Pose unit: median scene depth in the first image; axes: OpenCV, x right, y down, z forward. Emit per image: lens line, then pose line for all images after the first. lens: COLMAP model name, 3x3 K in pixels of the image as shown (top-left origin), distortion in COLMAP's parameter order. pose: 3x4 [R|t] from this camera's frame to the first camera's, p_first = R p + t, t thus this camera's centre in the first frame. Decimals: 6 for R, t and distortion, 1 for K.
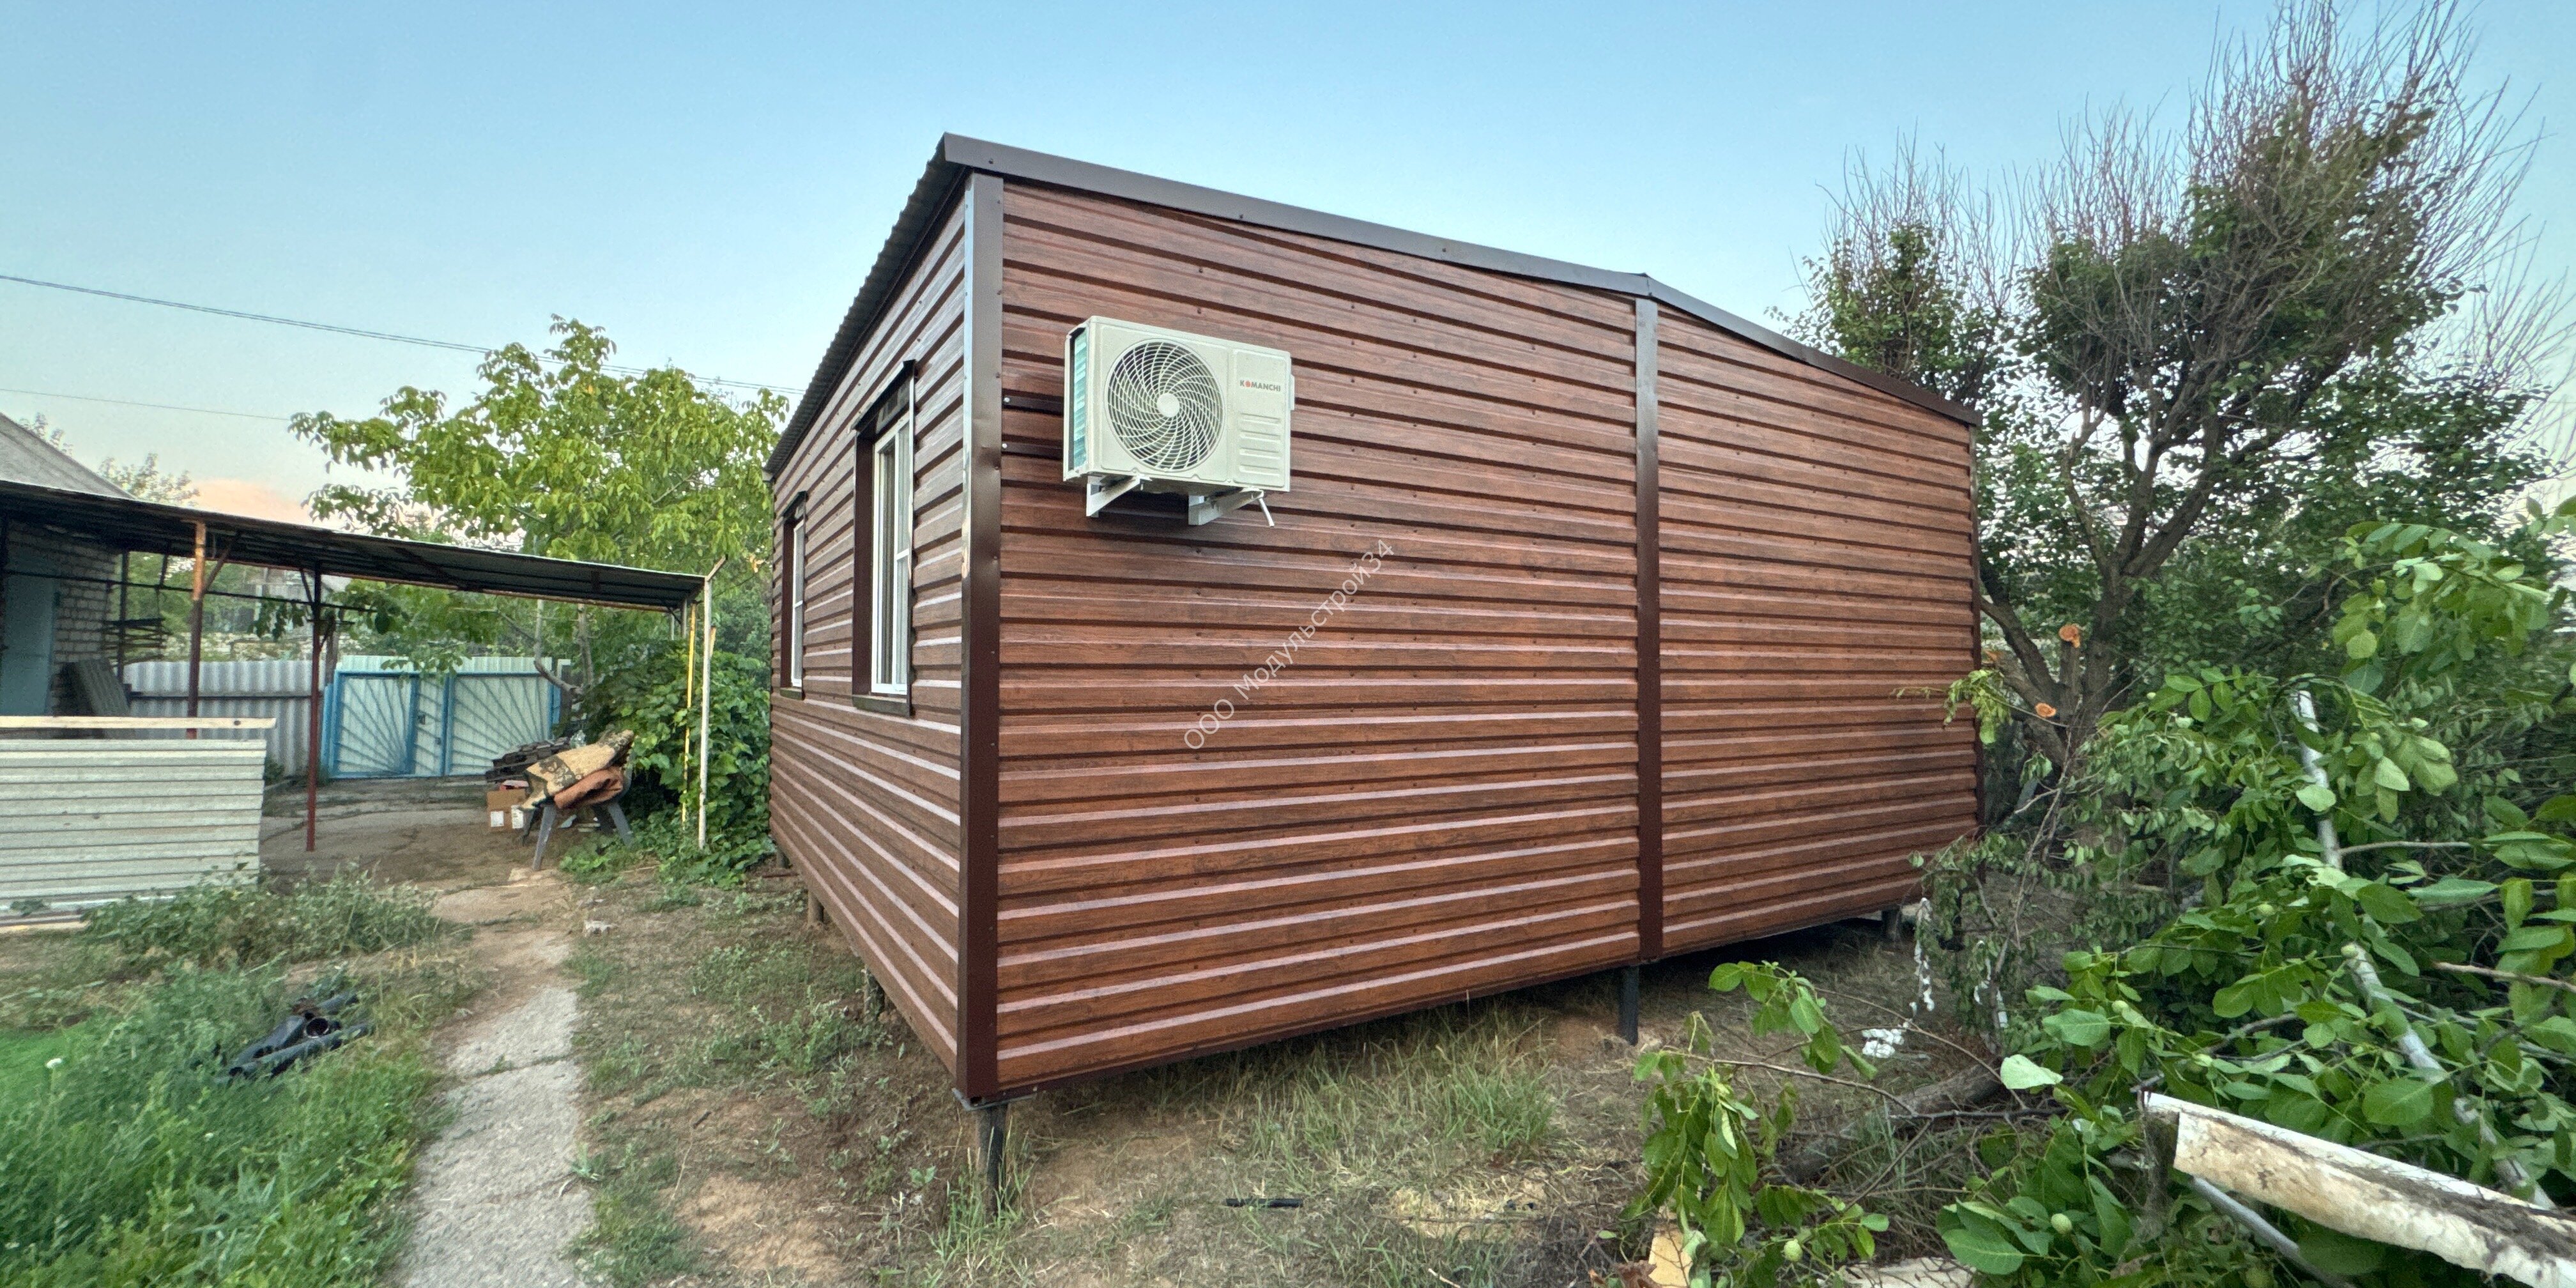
lens RADIAL K [[1050.9, 0, 1280.8], [0, 1050.9, 588.7], [0, 0, 1]] dist [-0.001481, 0.000036]
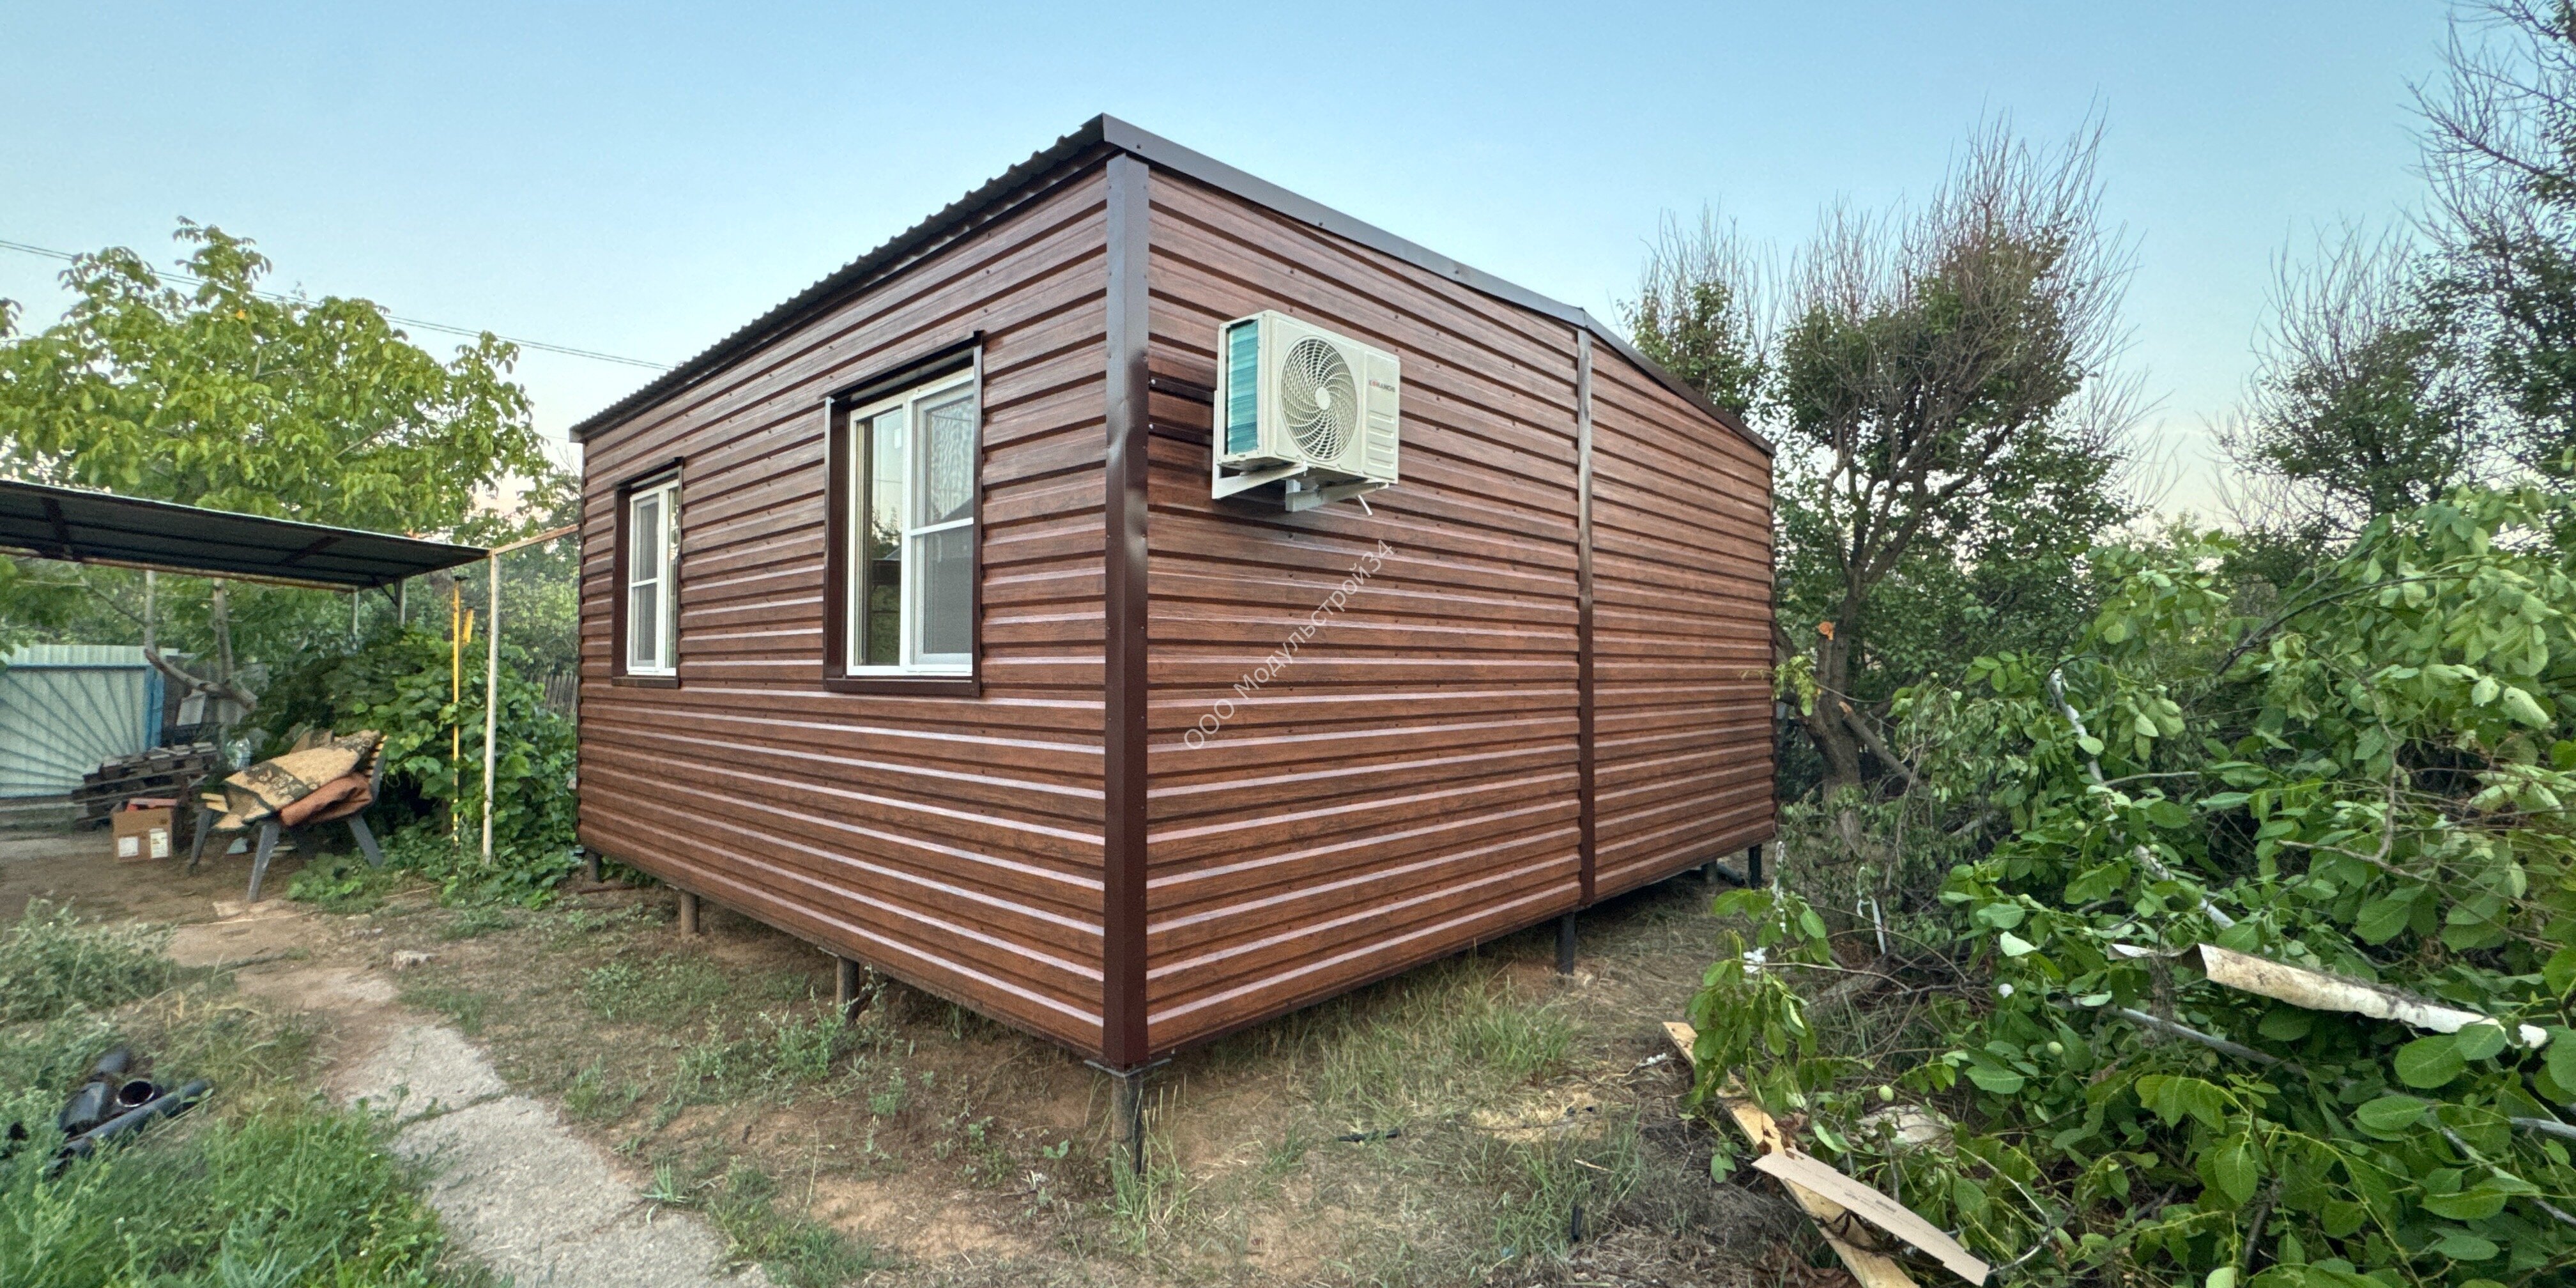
lens RADIAL K [[1056.3, 0, 1289.8], [0, 1056.3, 583.2], [0, 0, 1]] dist [-0.001904, -0.000128]
pose [[0.960252, 0.021365, 0.278316, -0.287578], [-0.020770, 0.999771, -0.005087, 0.013201], [-0.278361, -0.000896, 0.960476, -0.018507]]
